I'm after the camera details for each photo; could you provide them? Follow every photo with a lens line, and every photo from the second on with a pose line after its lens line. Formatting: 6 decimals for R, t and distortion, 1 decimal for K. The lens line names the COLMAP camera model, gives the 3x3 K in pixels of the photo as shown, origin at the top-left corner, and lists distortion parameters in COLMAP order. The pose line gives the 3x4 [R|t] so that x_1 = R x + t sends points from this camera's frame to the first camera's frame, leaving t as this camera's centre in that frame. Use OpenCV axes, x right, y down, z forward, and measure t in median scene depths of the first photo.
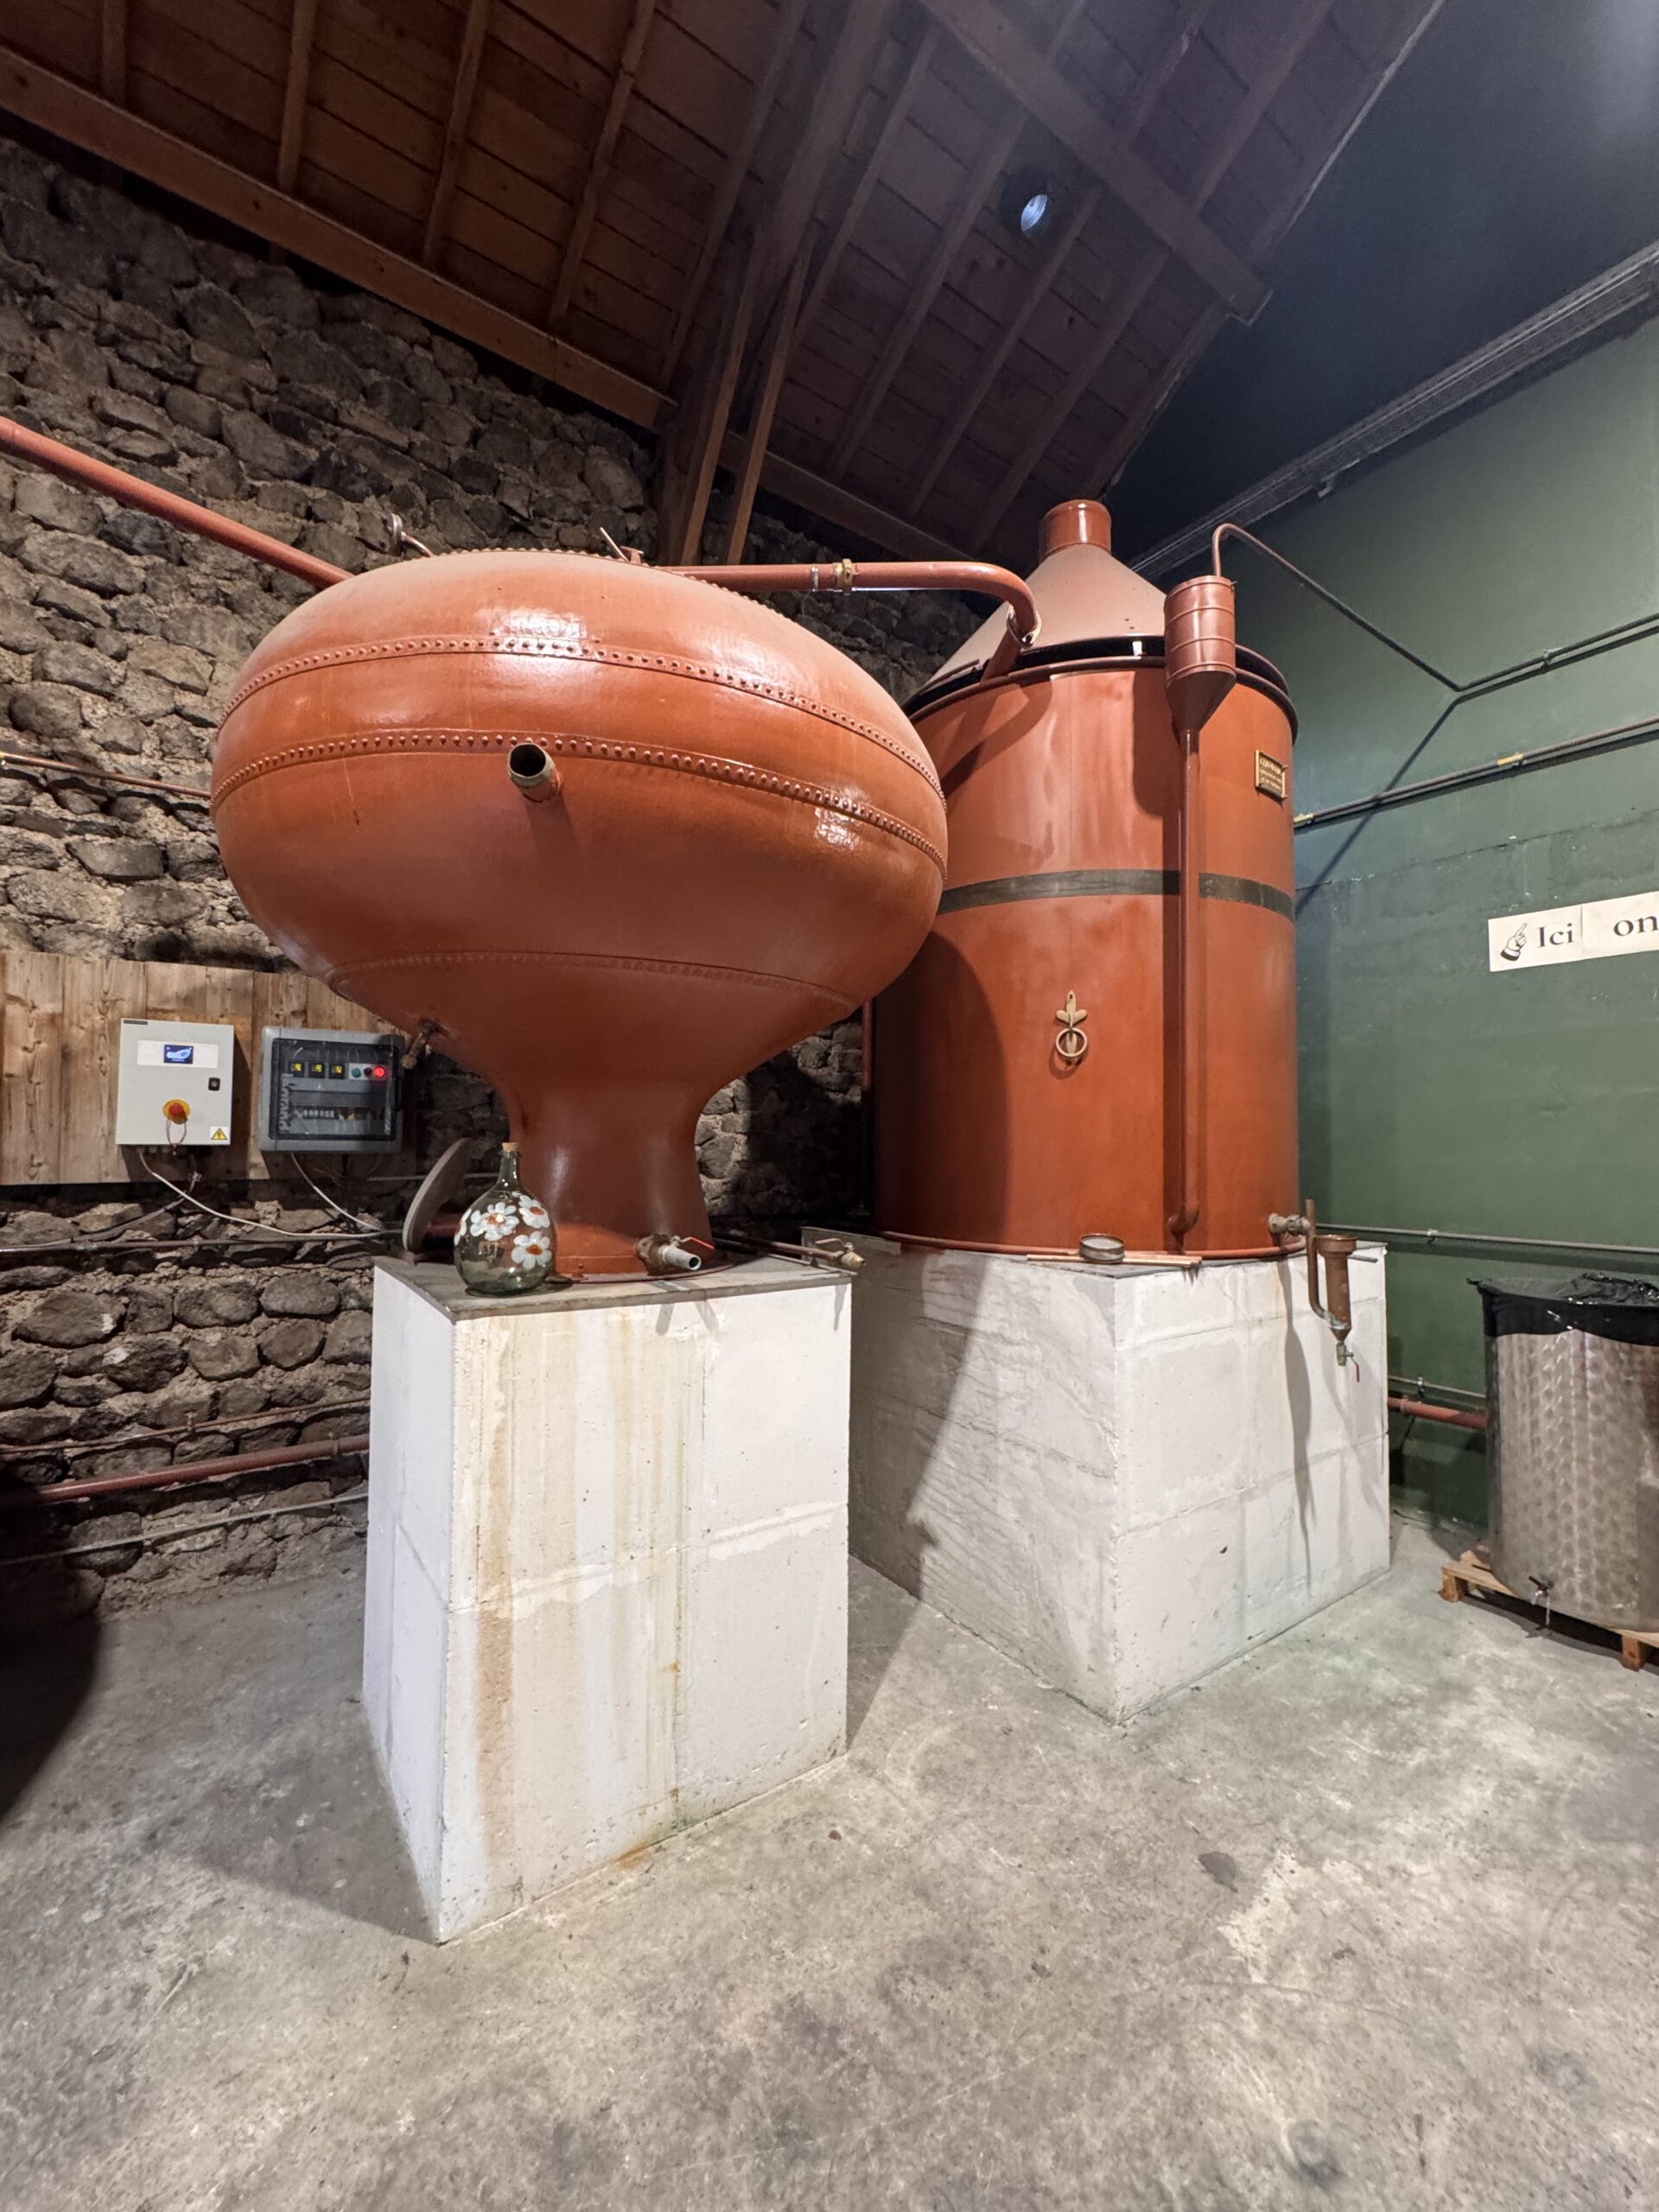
lens RADIAL K [[898.9, 0, 827.8], [0, 898.9, 1106.1], [0, 0, 1]] dist [-0.008786, 0.002255]
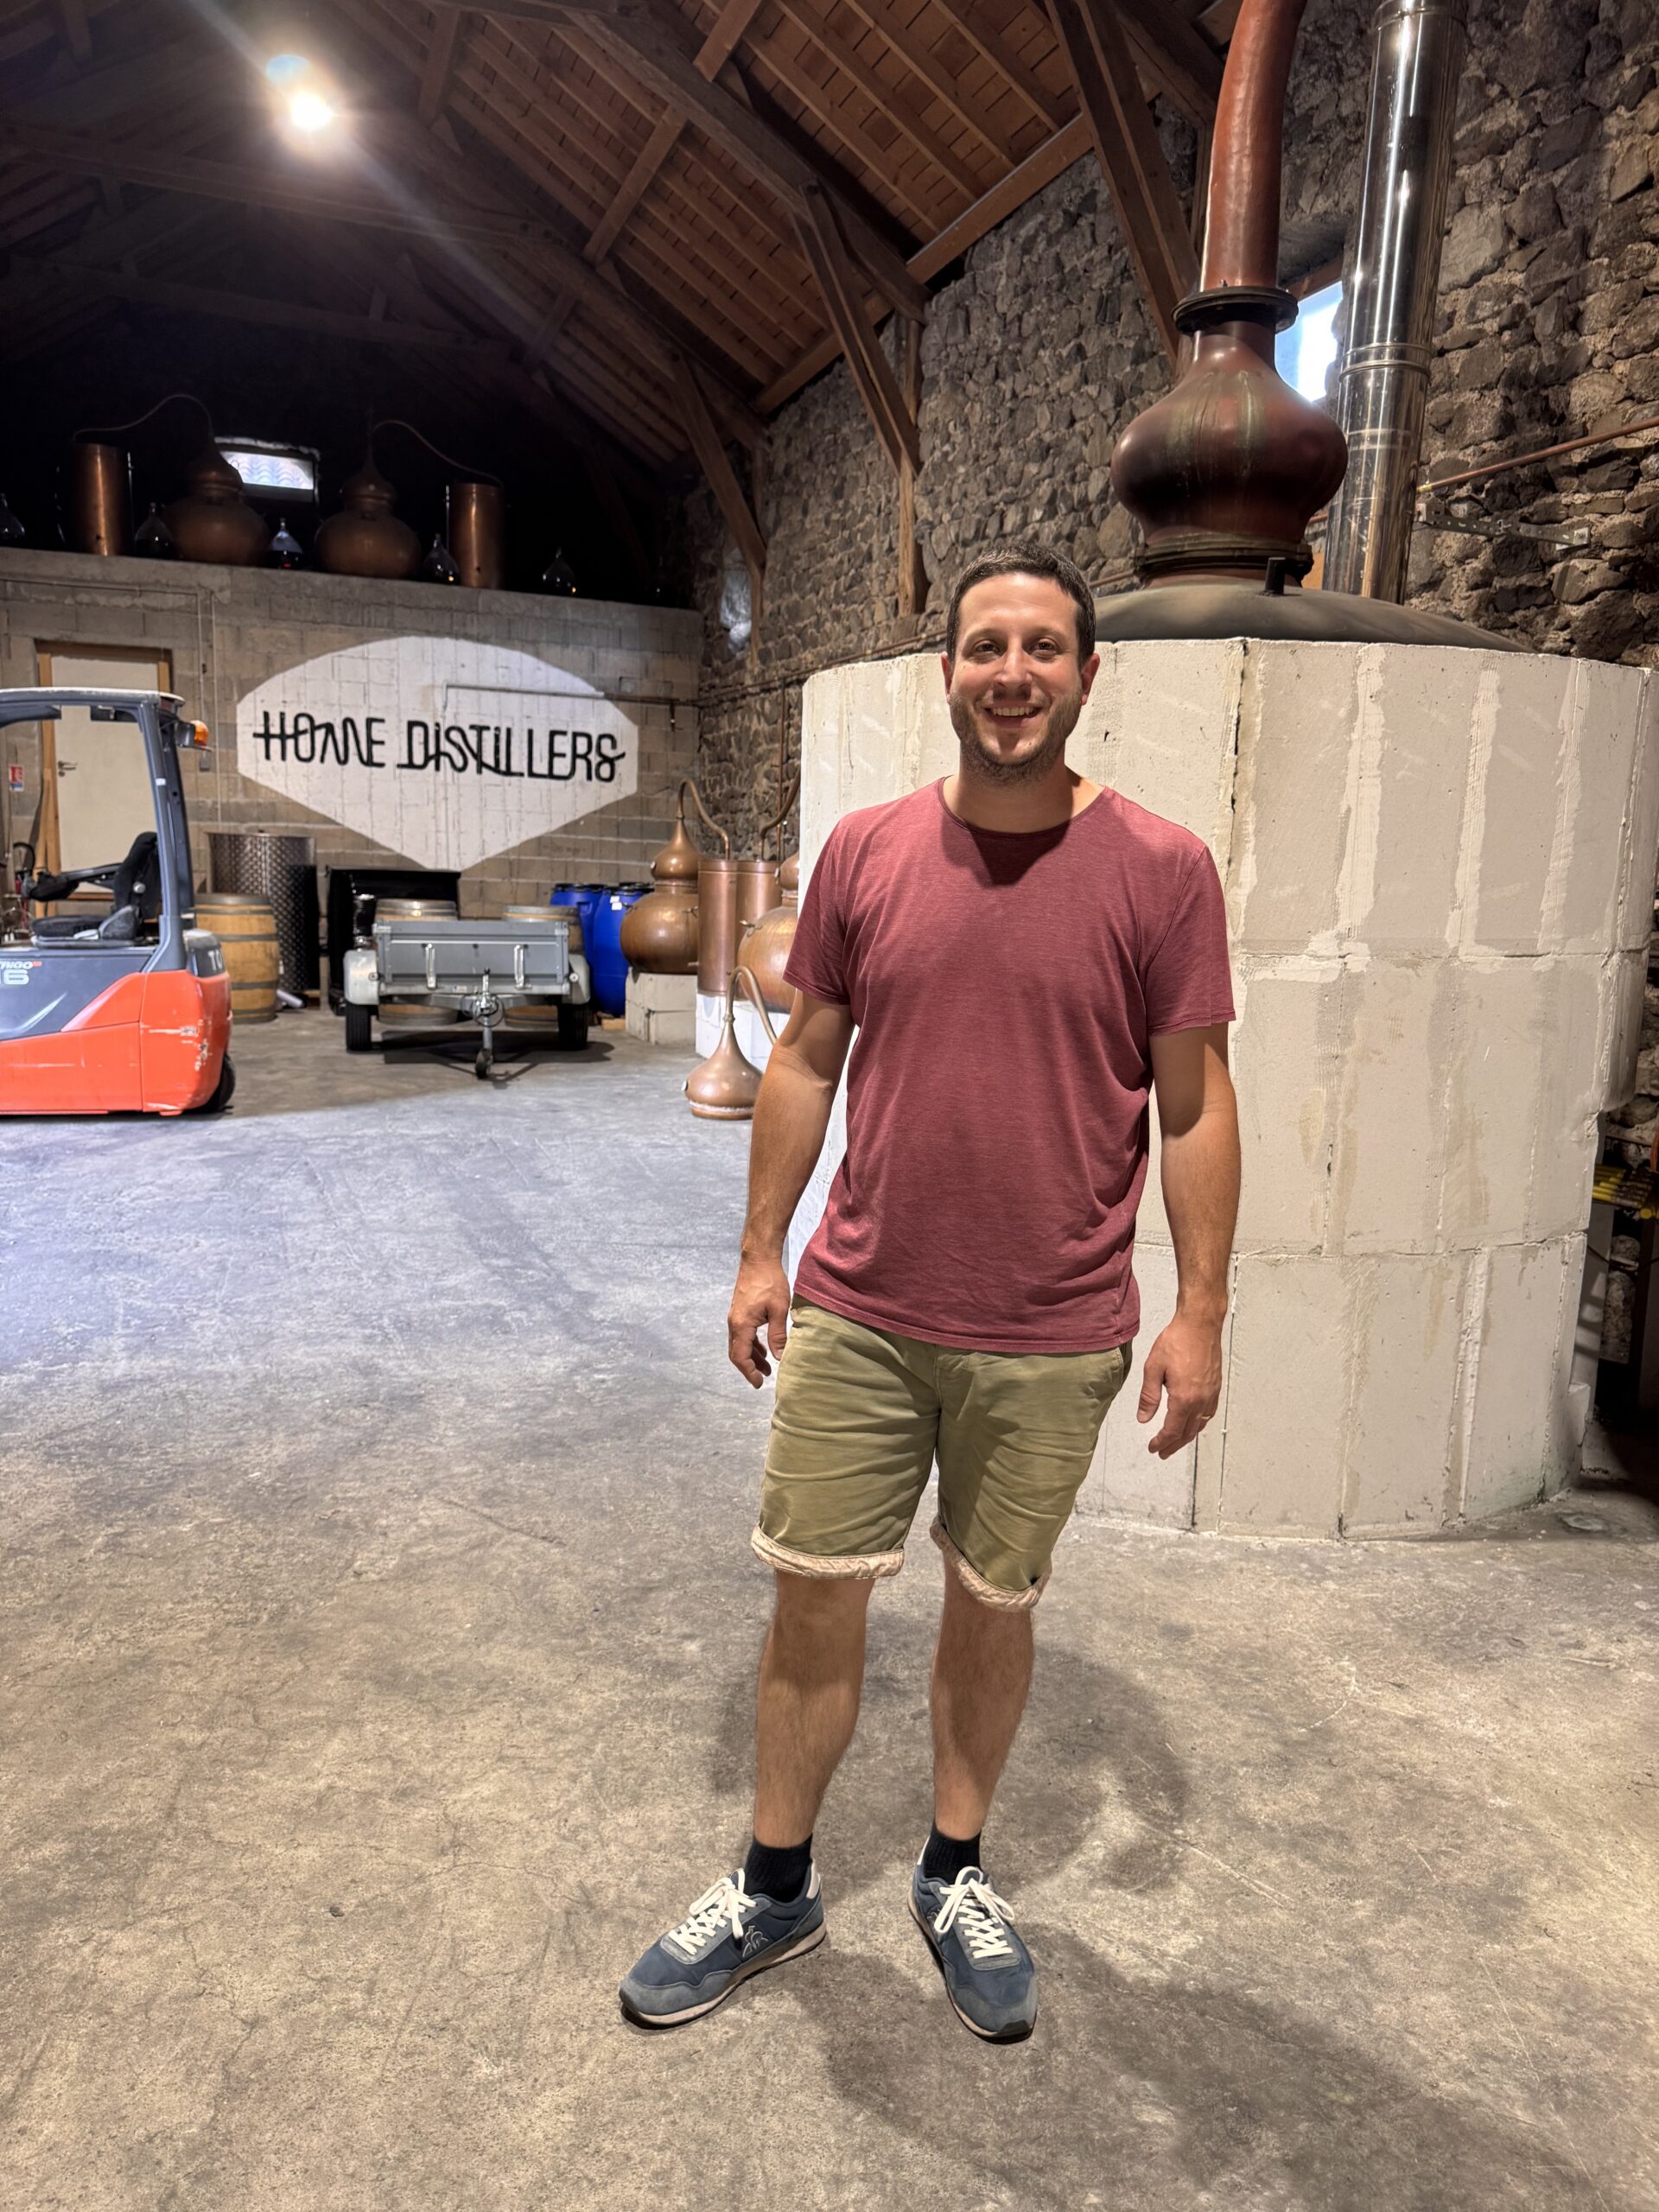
lens RADIAL K [[1563.3, 0, 829.7], [0, 1563.3, 1116.7], [0, 0, 1]] dist [0.058249, -0.086314]
pose [[-0.268061, 0.145289, -0.952384, 0.653524], [0.005845, 0.988790, 0.149197, 0.066027], [0.963384, 0.034427, -0.265906, 0.372959]]
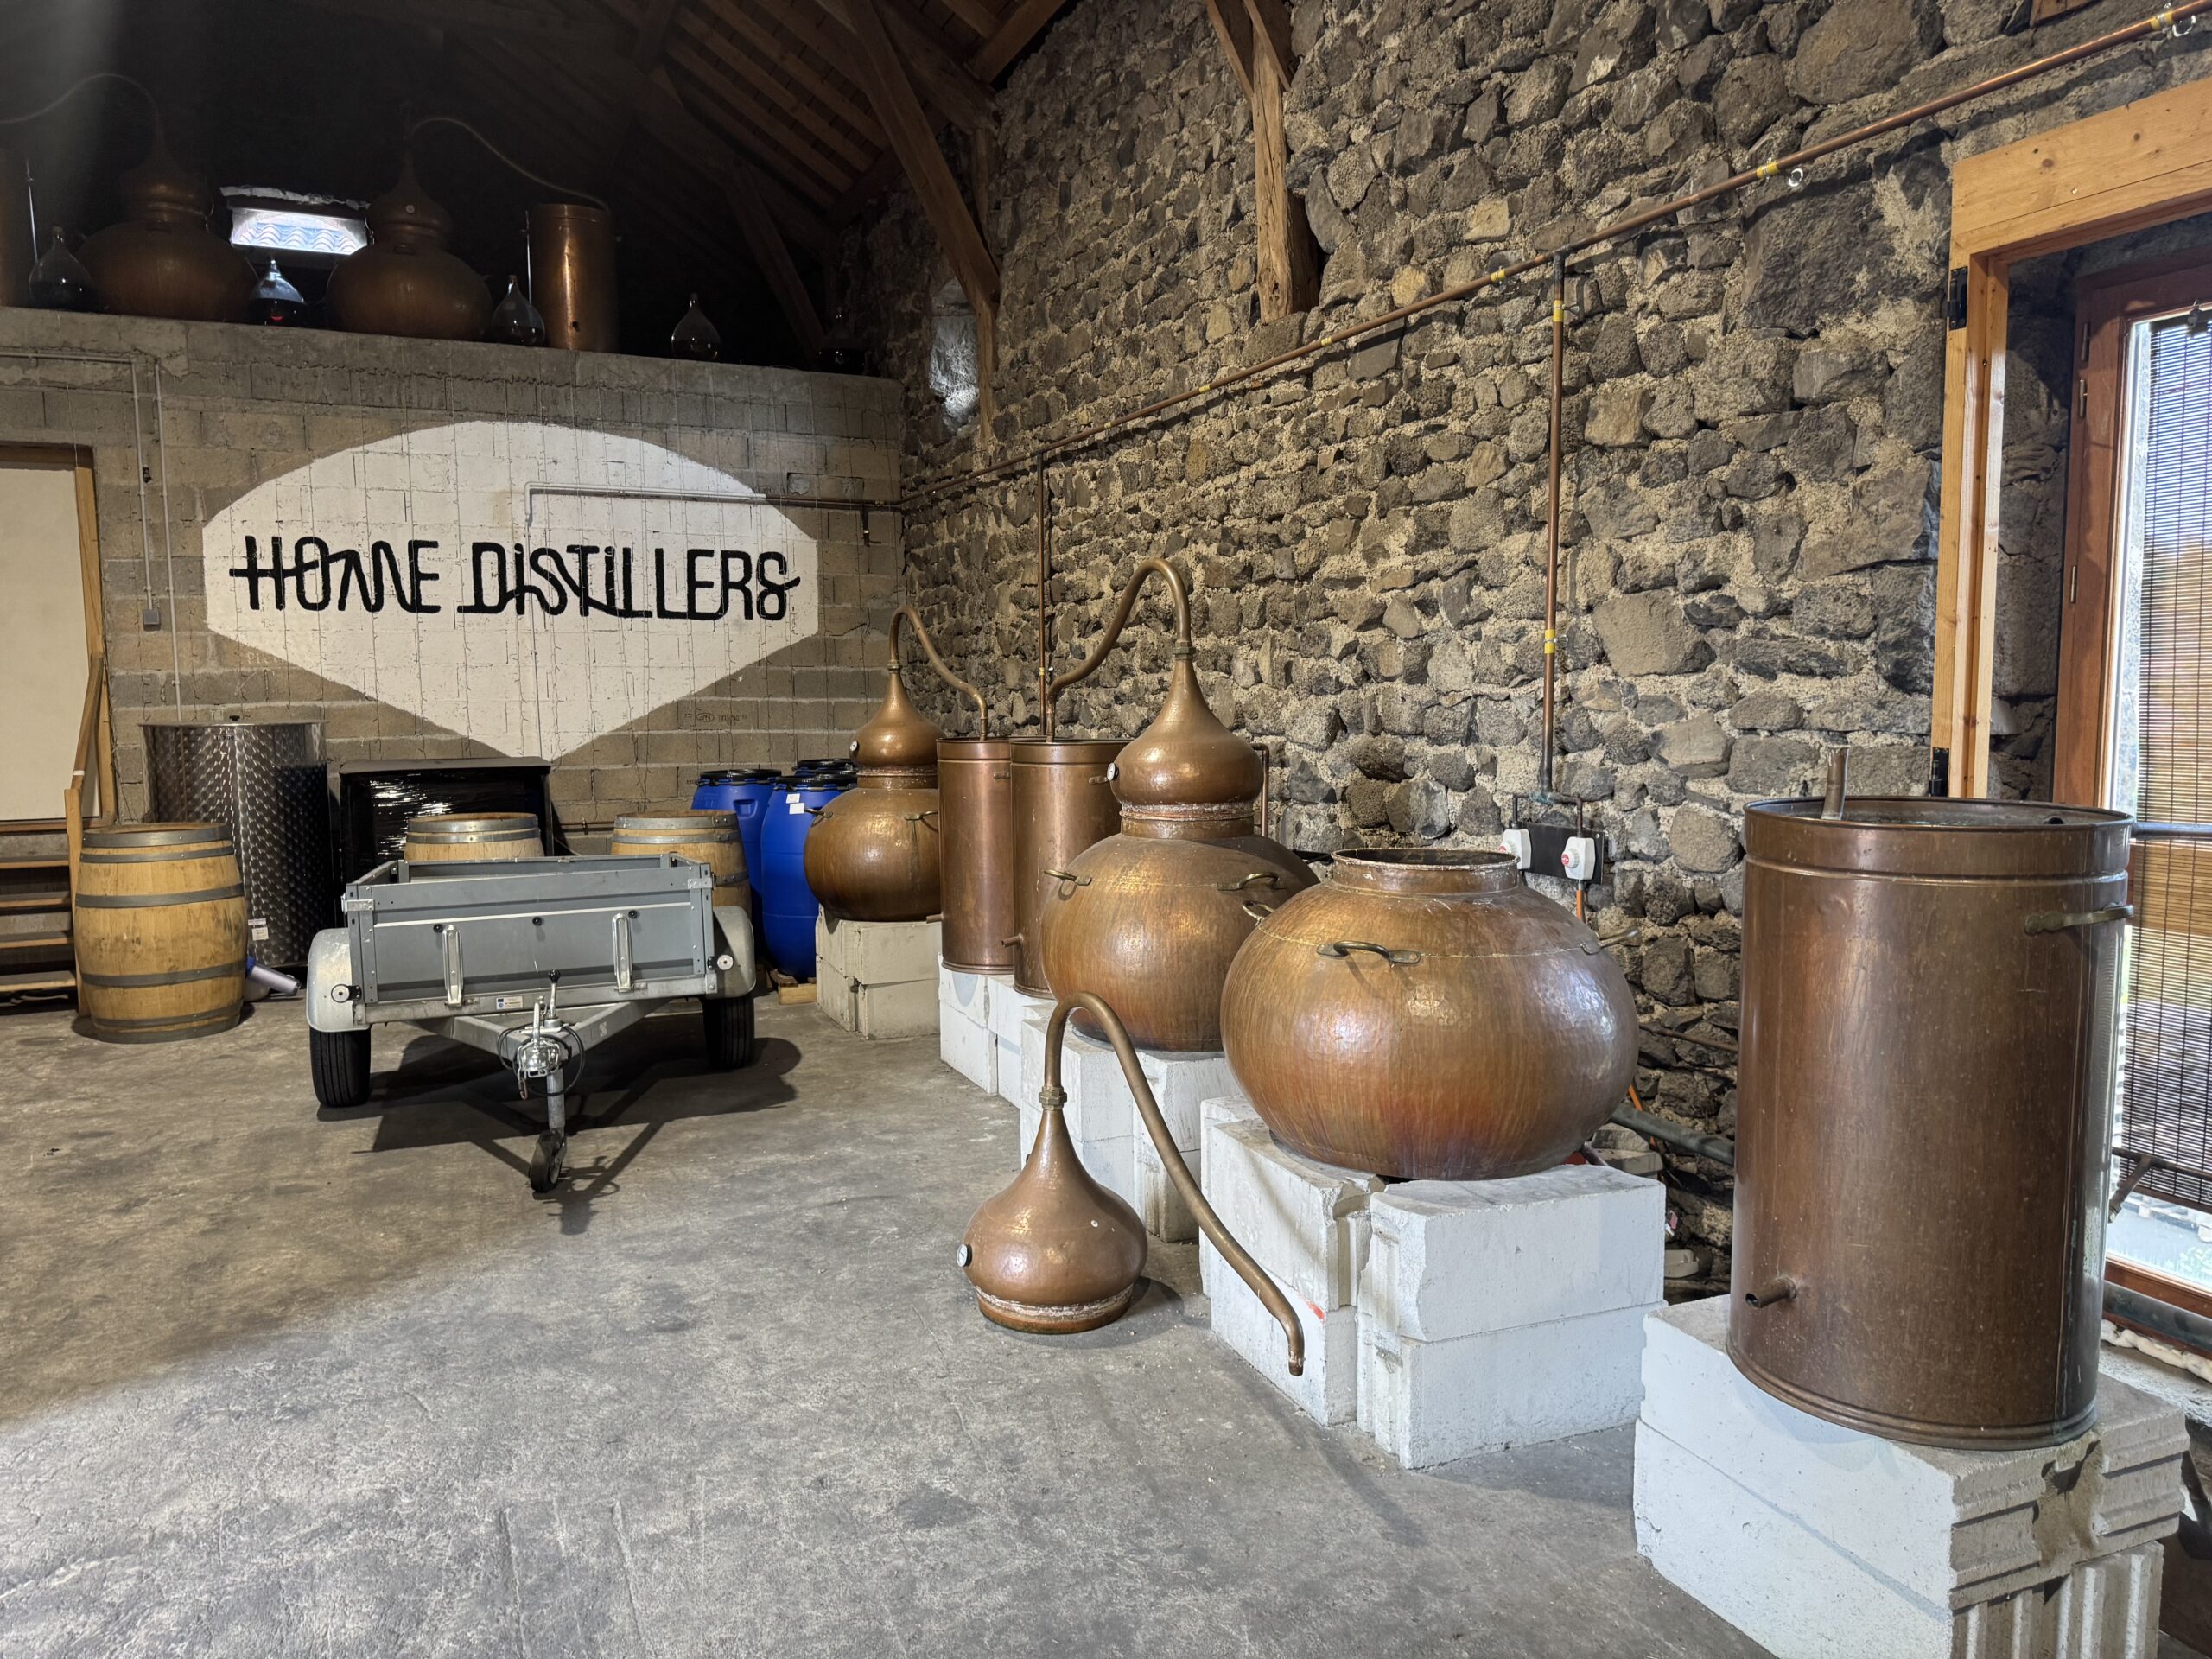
lens RADIAL K [[1563.3, 0, 1121.2], [0, 1563.3, 828.7], [0, 0, 1]] dist [0.058249, -0.086314]
pose [[-0.196655, 0.085956, -0.976698, -0.837503], [0.049139, 0.995762, 0.077739, -0.022984], [0.979241, -0.032706, -0.200046, -0.266262]]
